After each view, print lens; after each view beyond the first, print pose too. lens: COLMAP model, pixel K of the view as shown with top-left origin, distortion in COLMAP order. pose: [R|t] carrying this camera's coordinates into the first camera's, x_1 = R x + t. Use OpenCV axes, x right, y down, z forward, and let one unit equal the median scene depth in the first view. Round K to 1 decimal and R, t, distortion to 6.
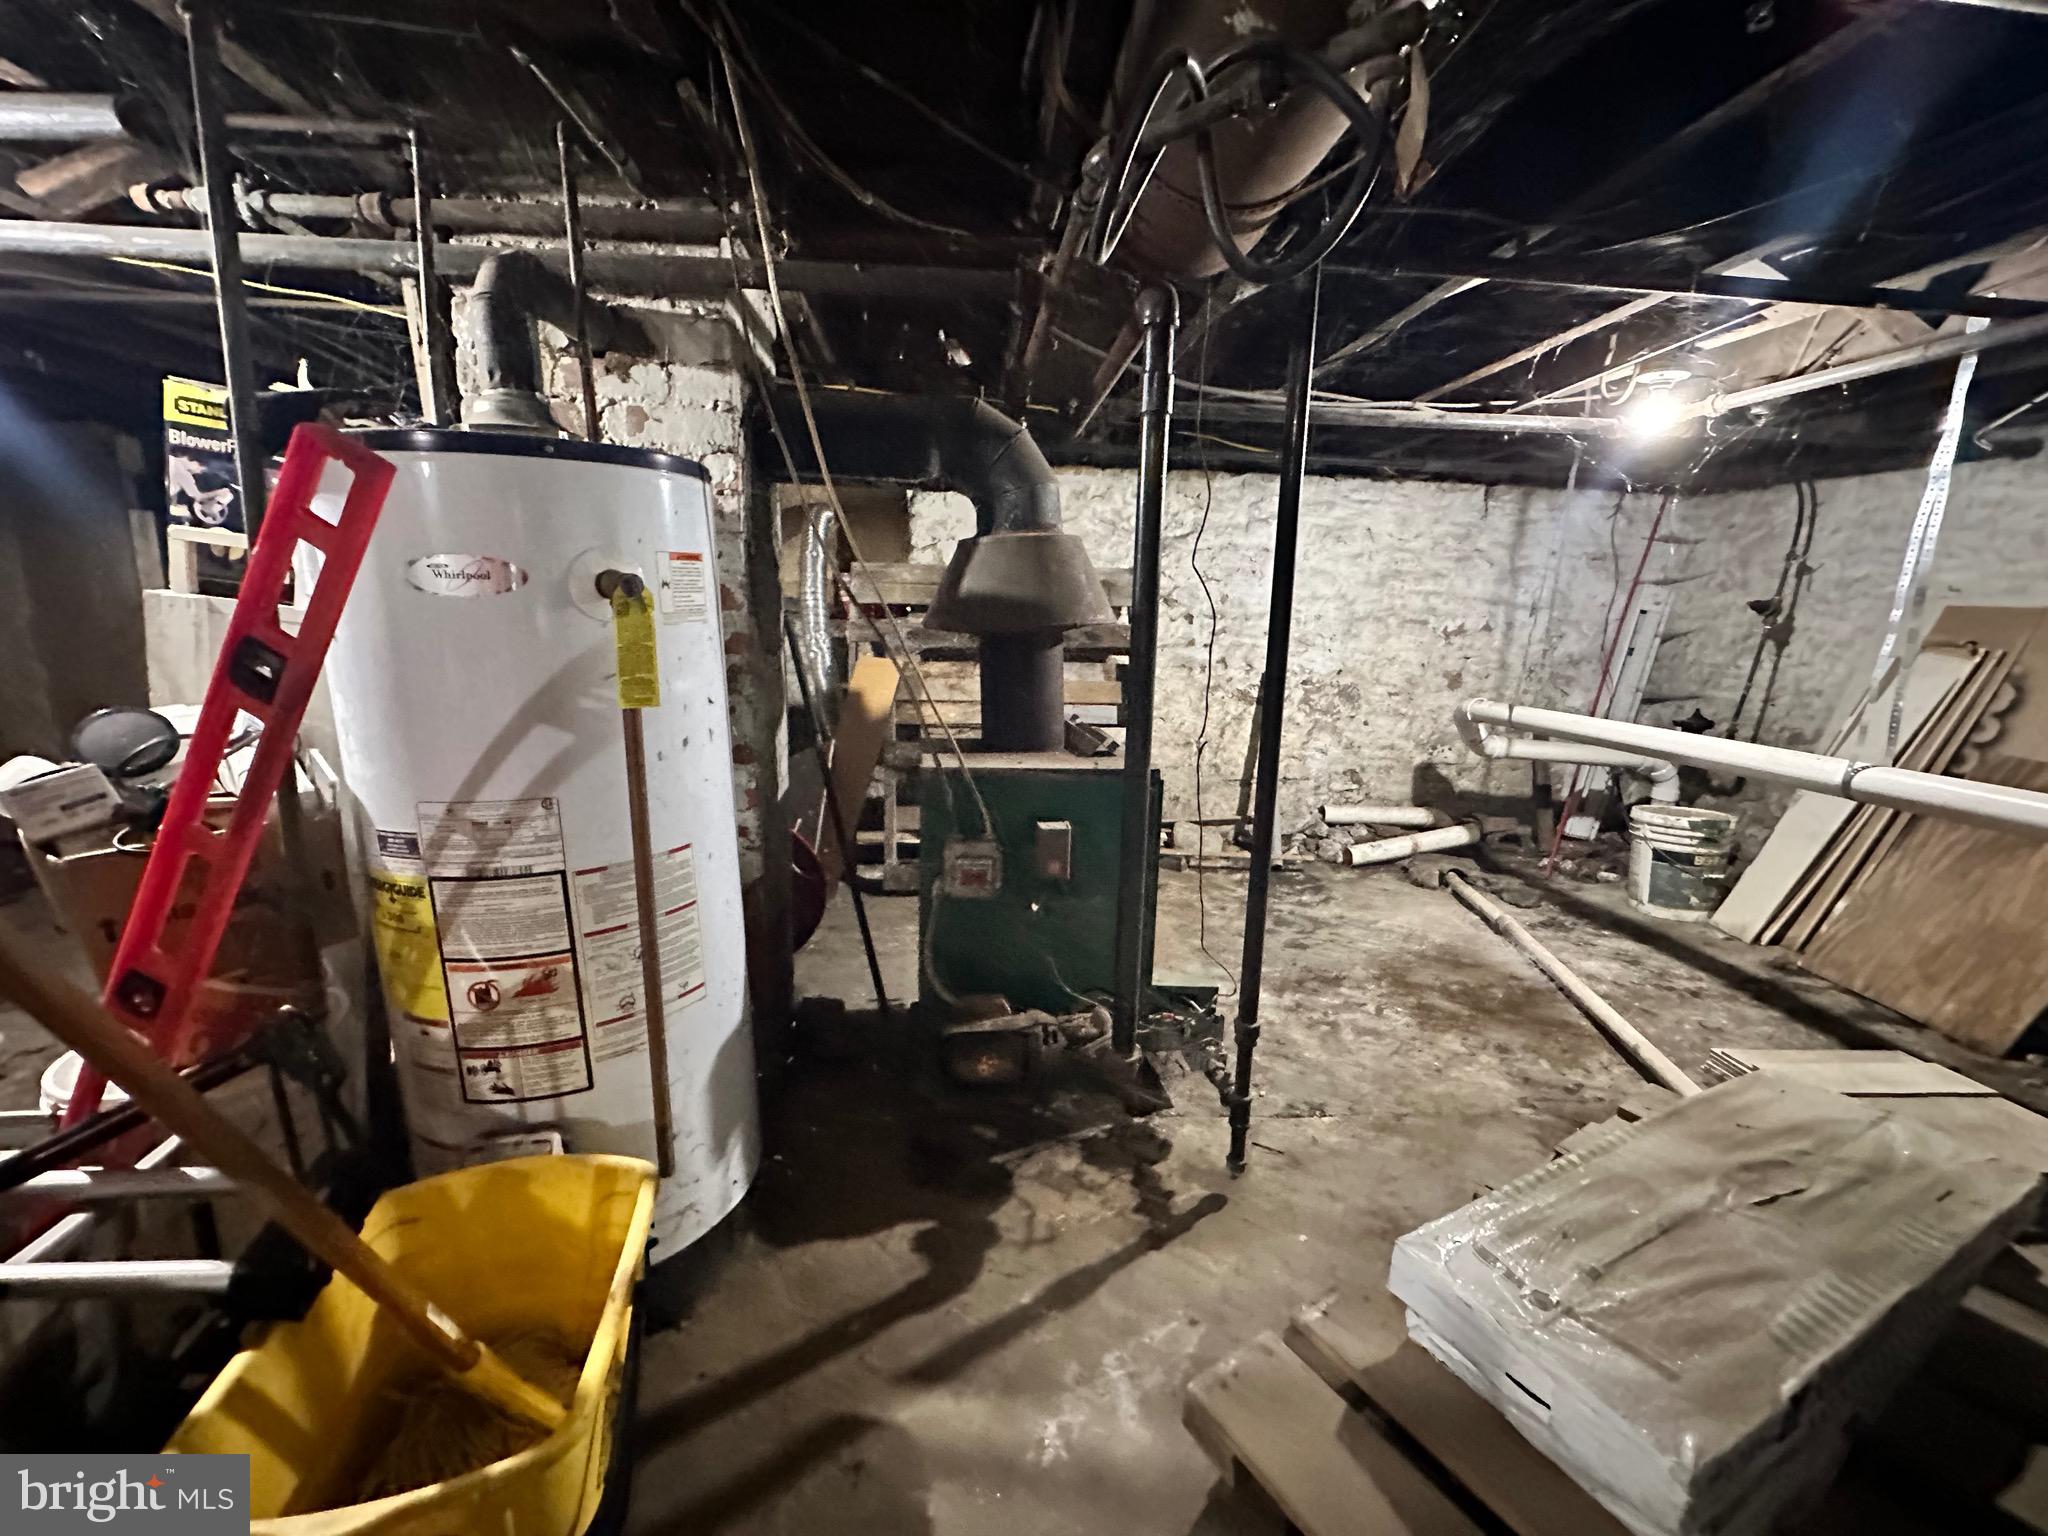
lens RADIAL K [[816.5, 0, 1026.1], [0, 816.5, 769.2], [0, 0, 1]] dist [-0.005867, 0.000306]
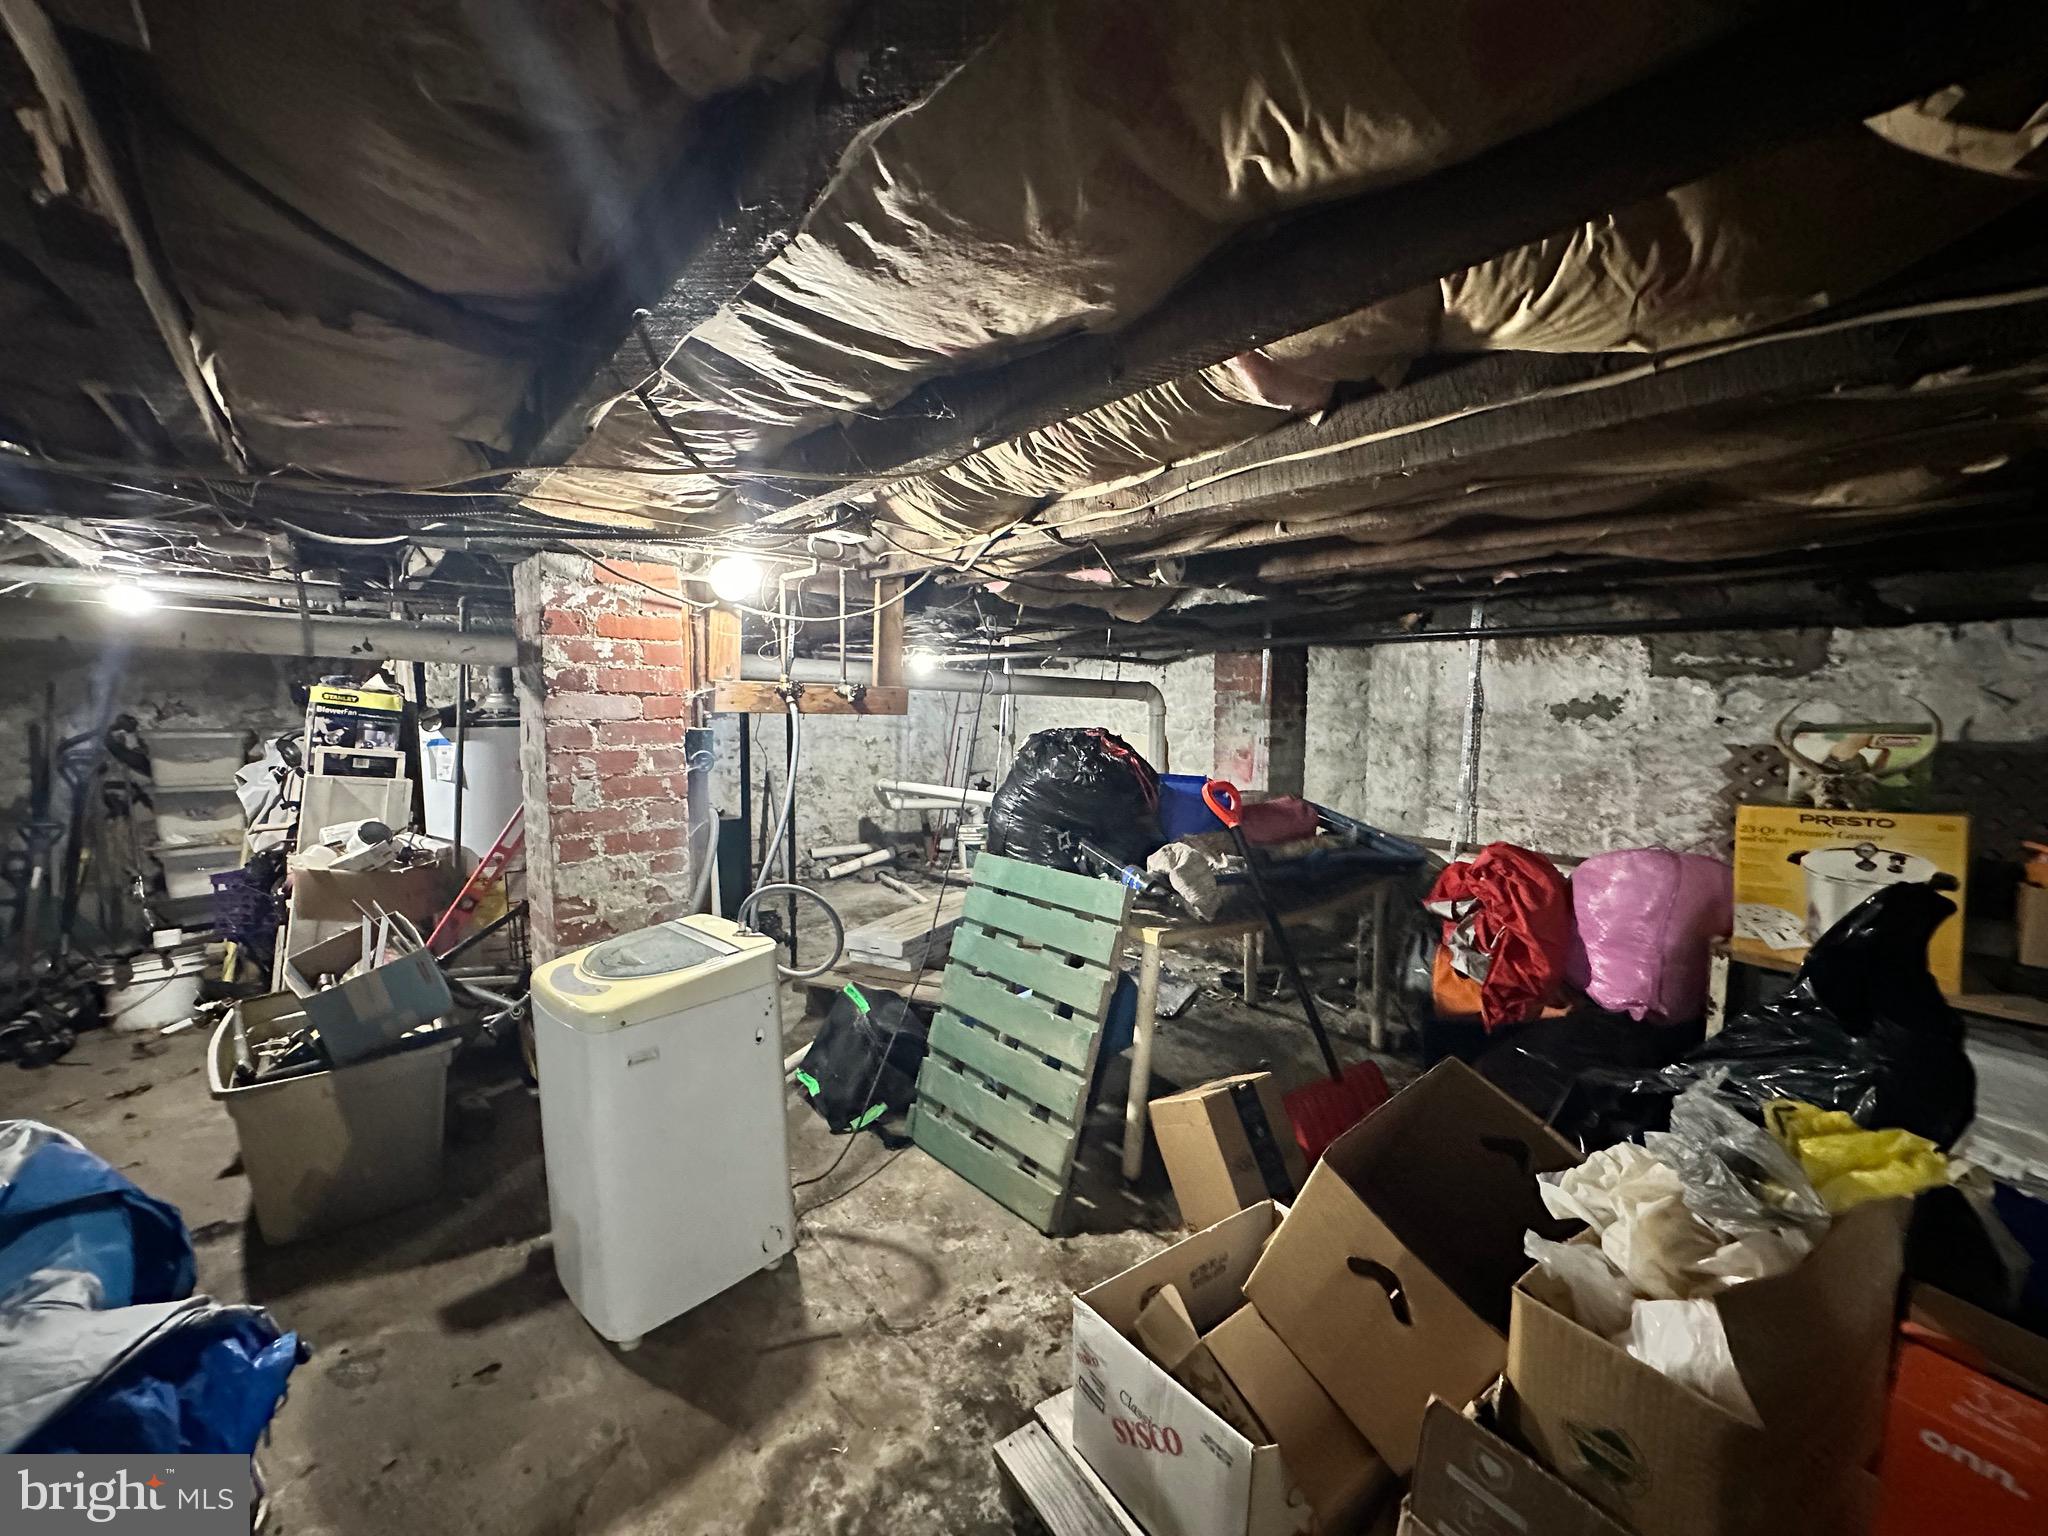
lens RADIAL K [[816.5, 0, 1024.0], [0, 816.5, 766.8], [0, 0, 1]] dist [-0.005867, 0.000306]
pose [[0.811222, -0.059501, 0.581704, -0.269474], [0.123894, 0.989713, -0.071543, 0.058715], [-0.571463, 0.130107, 0.810248, -0.696055]]
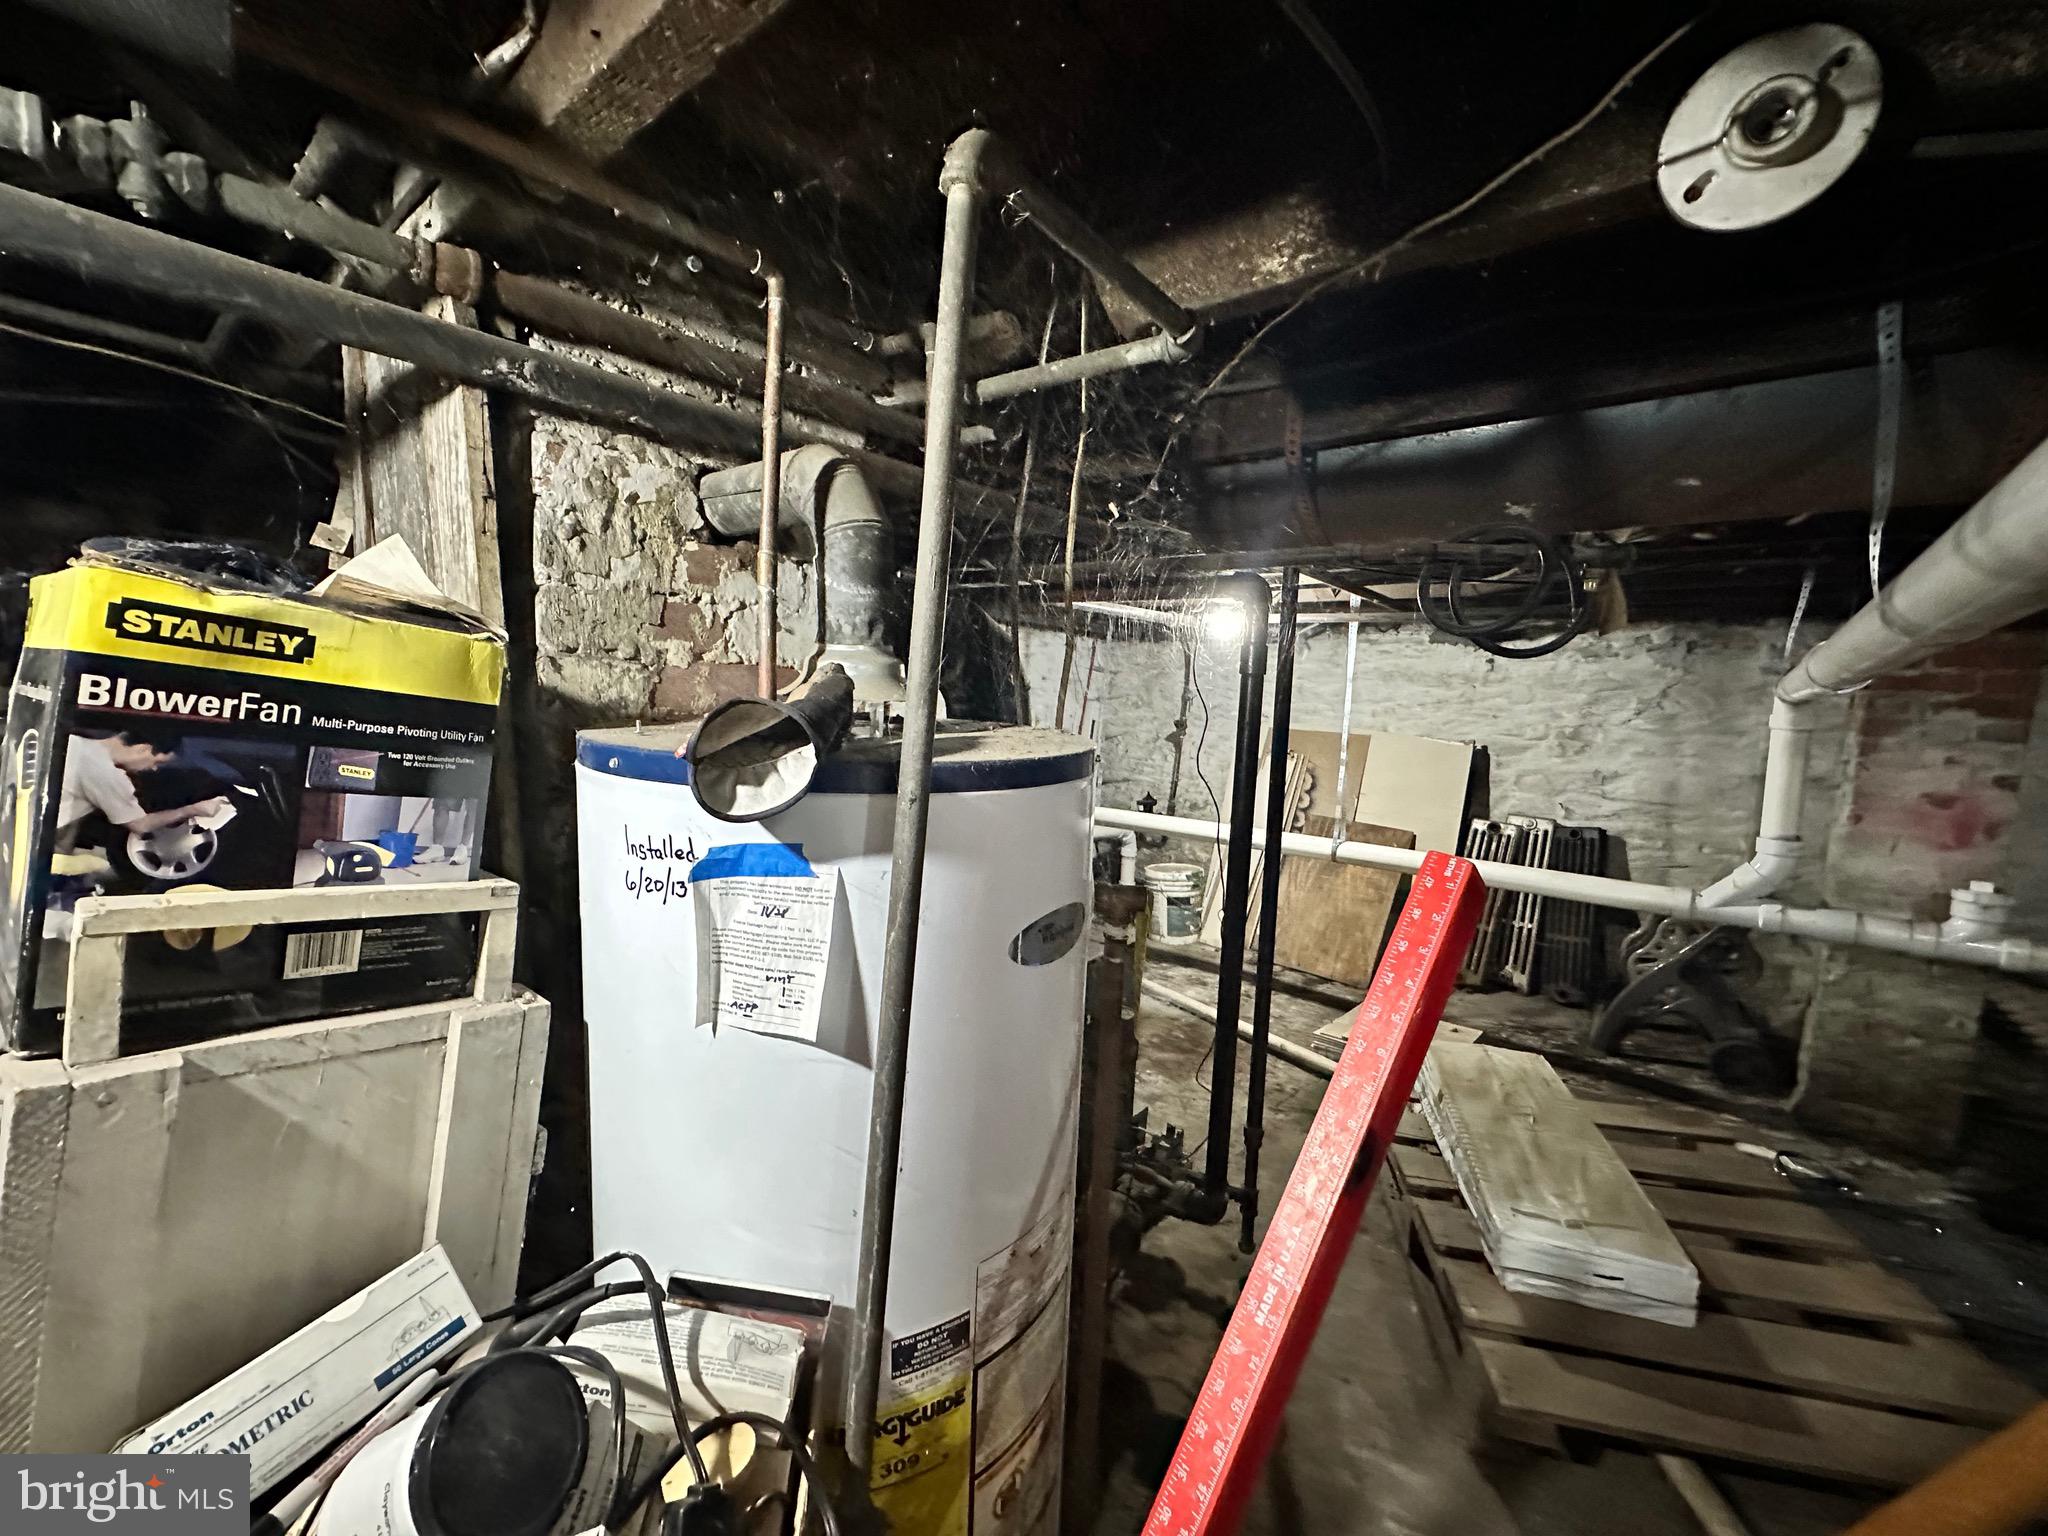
lens RADIAL K [[816.5, 0, 1021.8], [0, 816.5, 768.8], [0, 0, 1]] dist [-0.005867, 0.000306]
pose [[0.701416, -0.065820, 0.709706, -0.350956], [0.116788, 0.992883, -0.023341, -0.105756], [-0.703119, 0.099257, 0.704111, 0.131671]]
